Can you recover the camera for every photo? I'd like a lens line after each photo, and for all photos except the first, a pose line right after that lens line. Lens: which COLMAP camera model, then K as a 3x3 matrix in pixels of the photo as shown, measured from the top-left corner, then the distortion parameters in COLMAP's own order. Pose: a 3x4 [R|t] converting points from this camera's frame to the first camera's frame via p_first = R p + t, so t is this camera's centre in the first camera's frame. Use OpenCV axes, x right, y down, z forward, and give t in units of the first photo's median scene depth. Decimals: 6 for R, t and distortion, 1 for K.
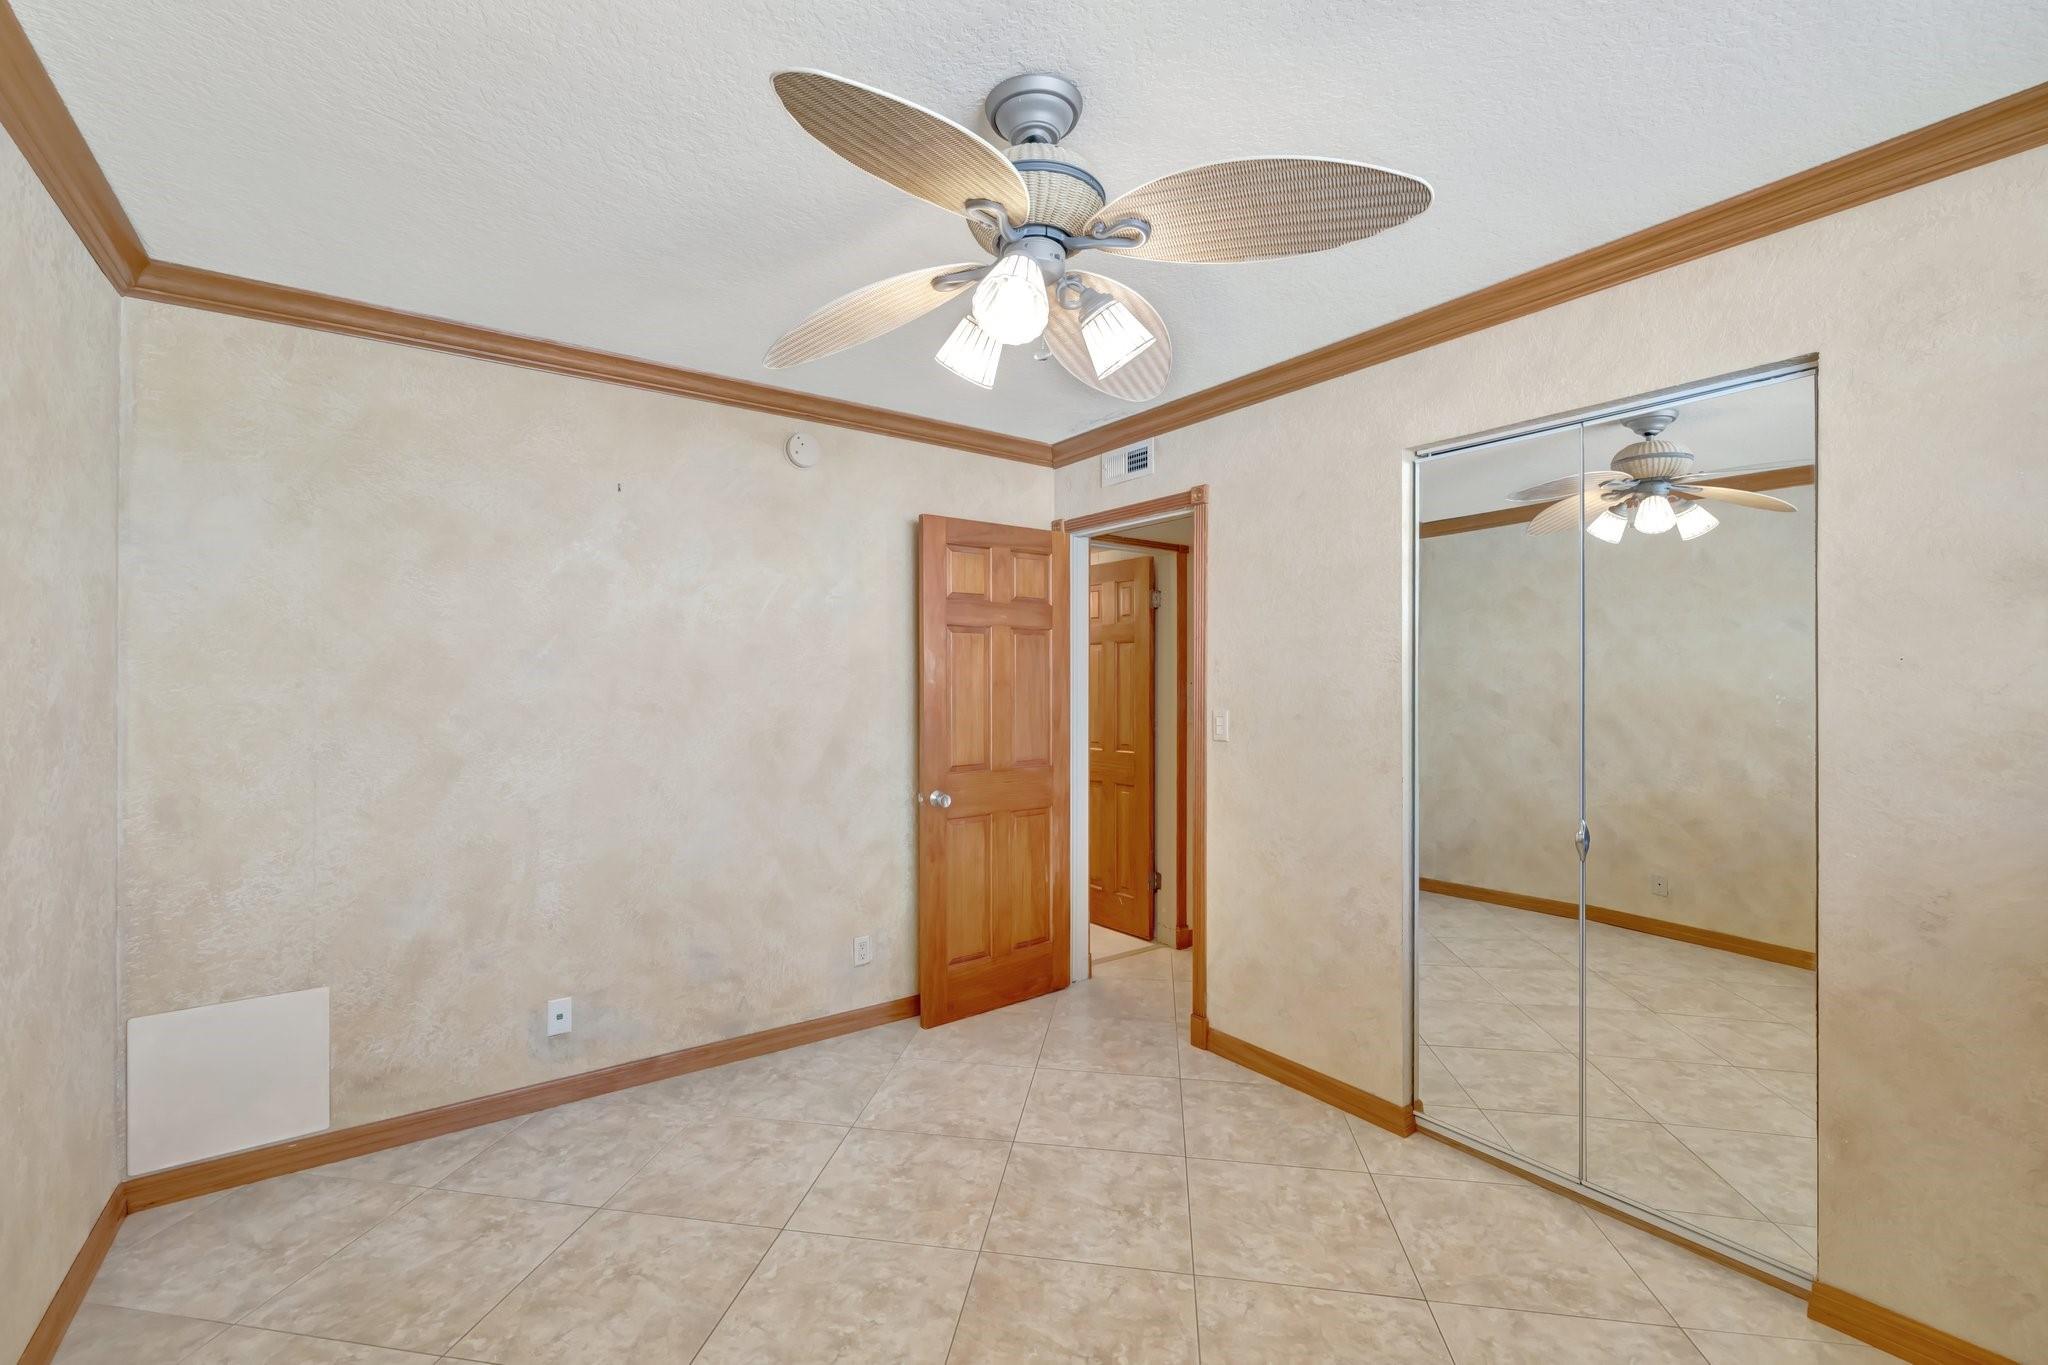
lens RADIAL K [[868.3, 0, 999.9], [0, 868.3, 686.7], [0, 0, 1]] dist [0.001075, -0.000006]
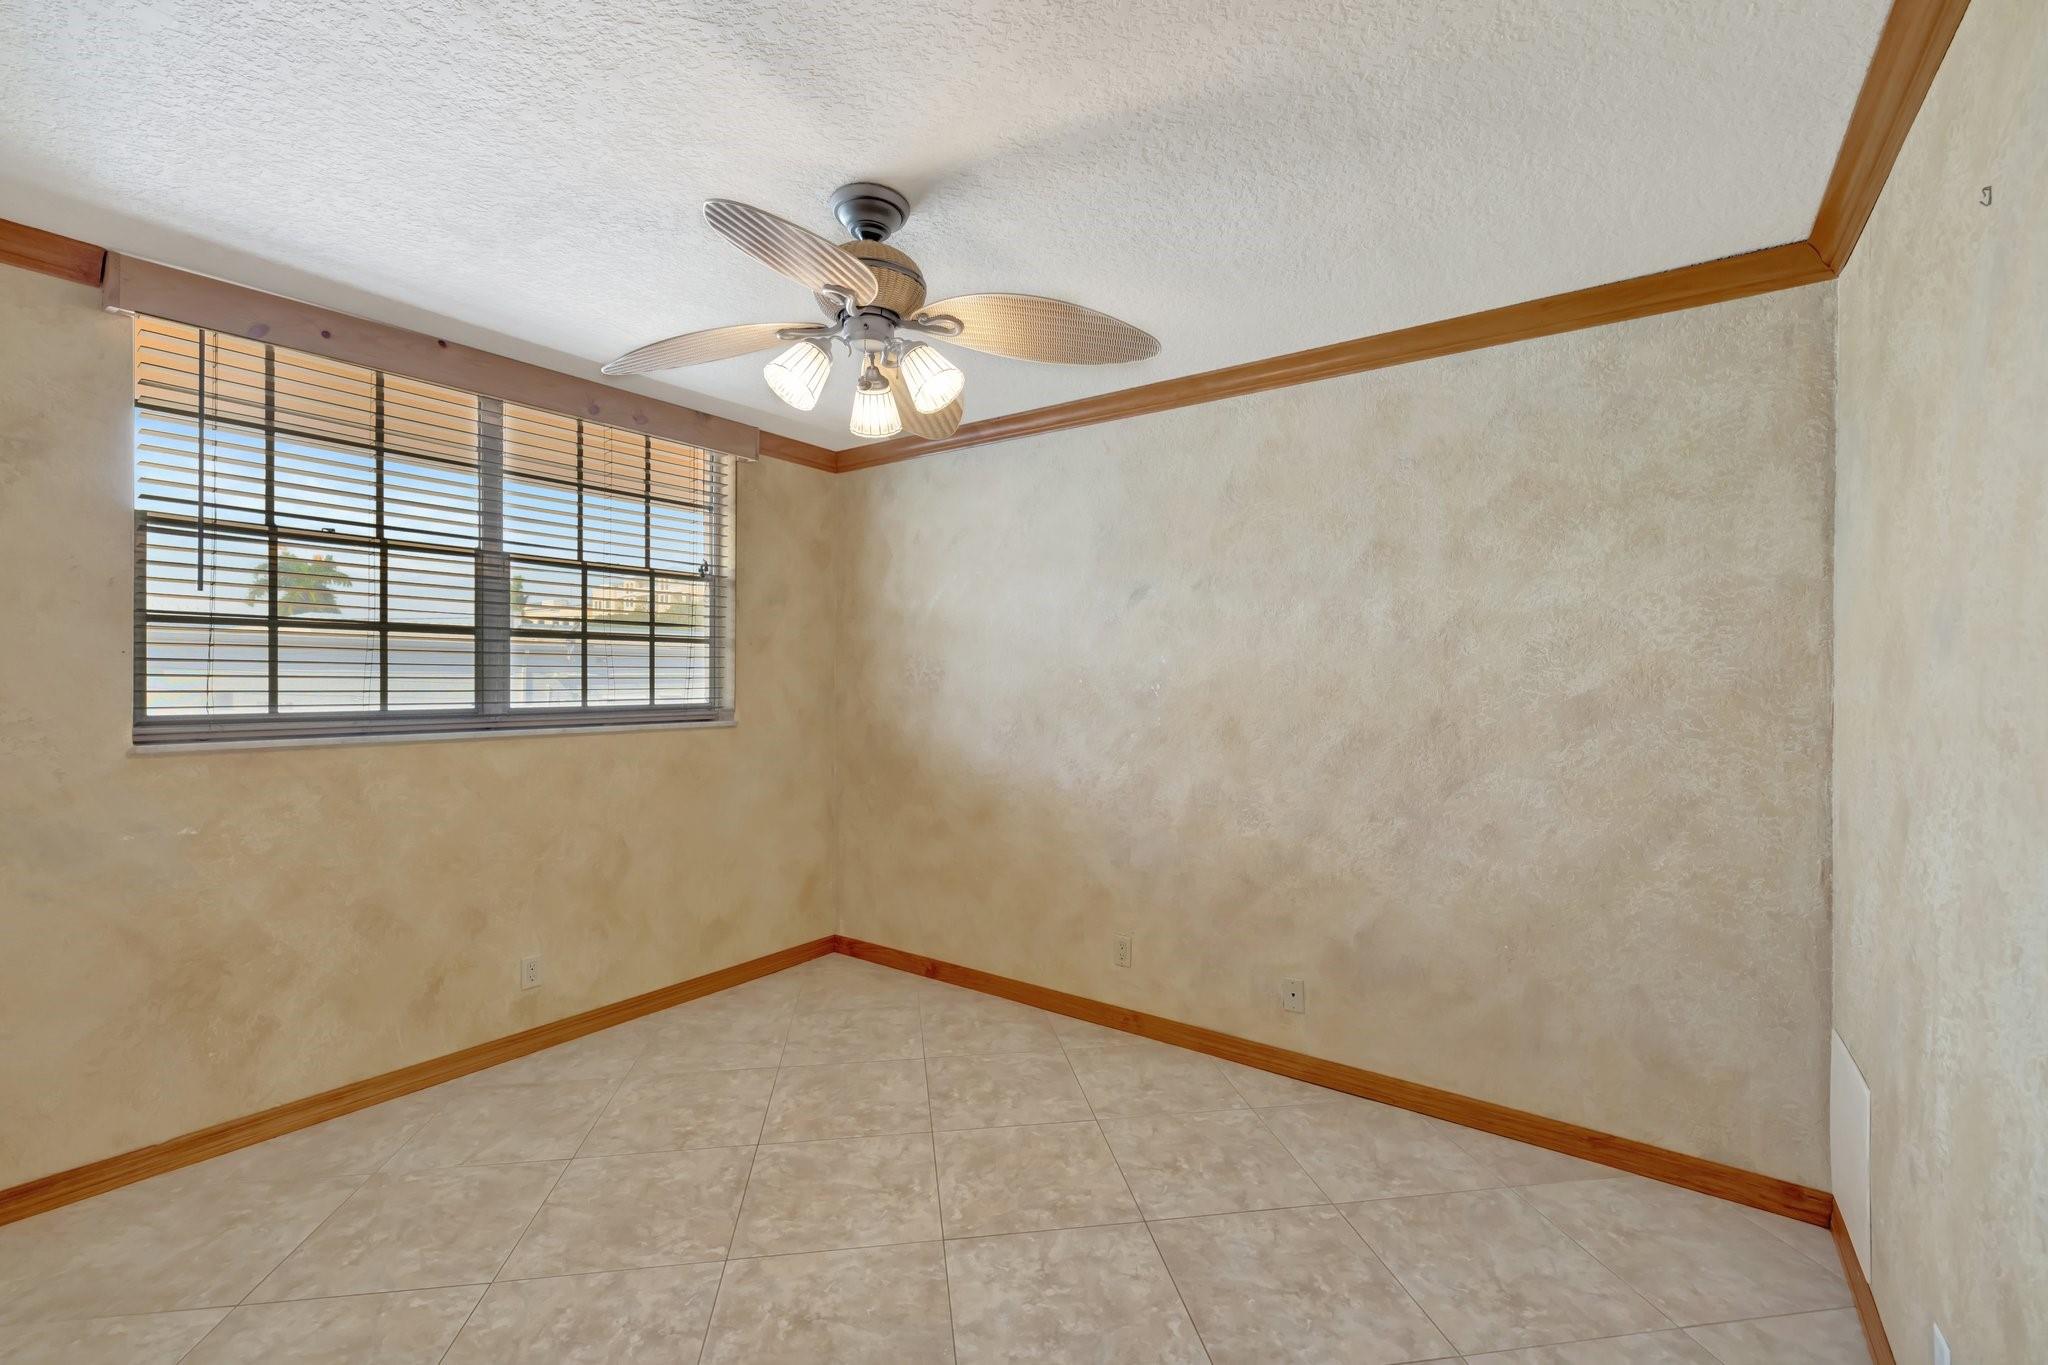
lens RADIAL K [[868.3, 0, 999.9], [0, 868.3, 686.7], [0, 0, 1]] dist [0.001075, -0.000006]
pose [[-0.949588, -0.000741, -0.313500, 0.171189], [-0.005150, 0.999899, 0.013235, -0.002270], [0.313459, 0.014182, -0.949496, 1.585418]]
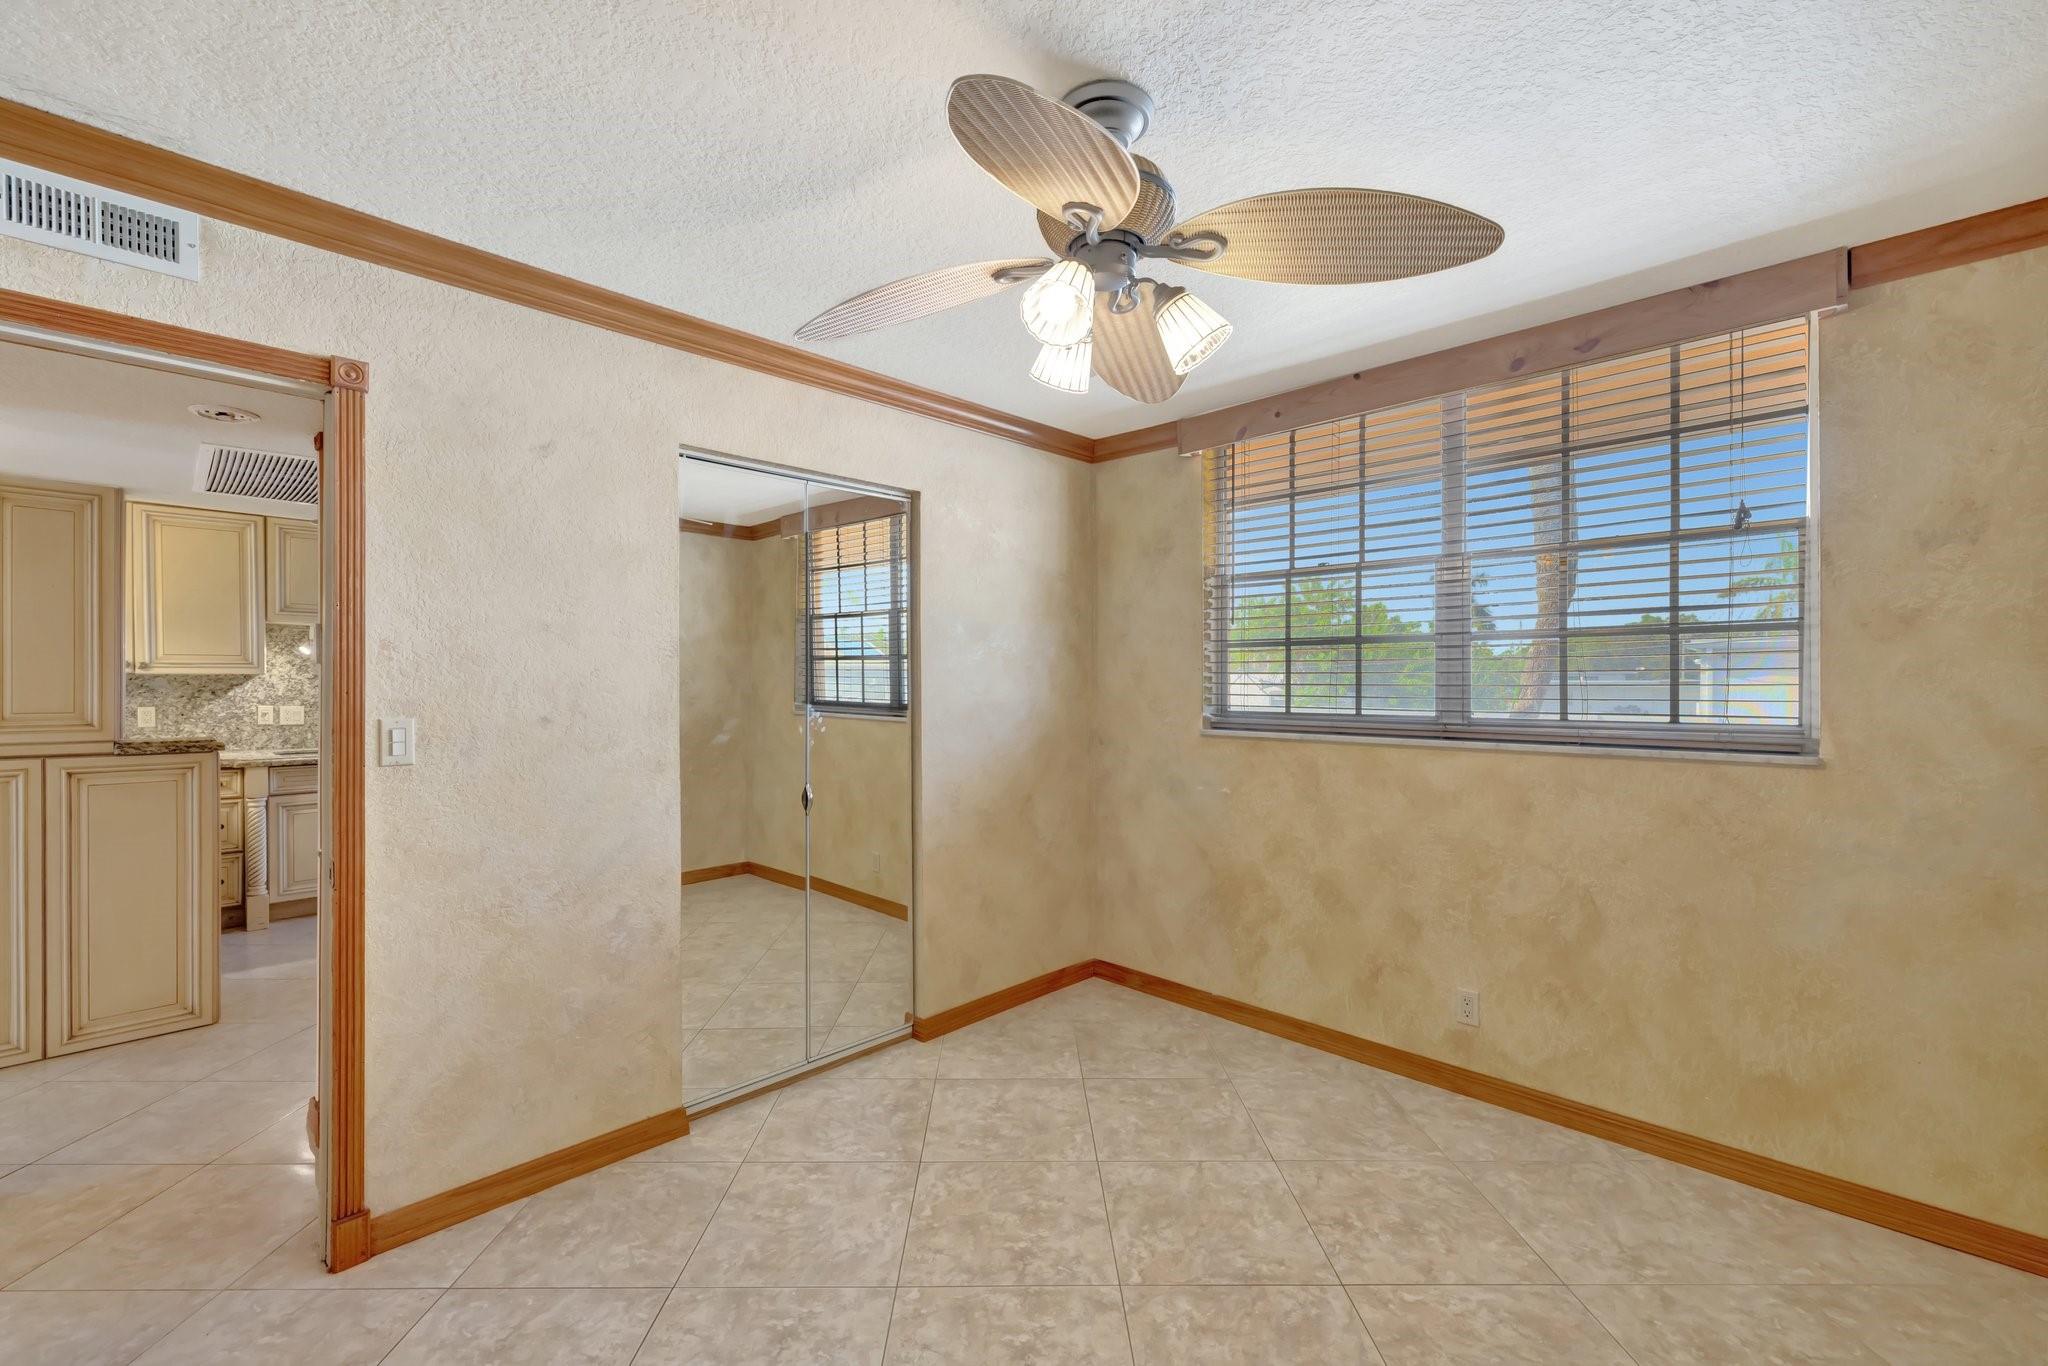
lens RADIAL K [[858.8, 0, 1024.0], [0, 858.8, 683.0], [0, 0, 1]] dist [0.002791, 0.000063]
pose [[-0.186675, 0.001322, 0.982421, -0.659082], [0.002243, 0.999997, -0.000920, 0.002385], [-0.982419, 0.002032, -0.186677, 0.914705]]
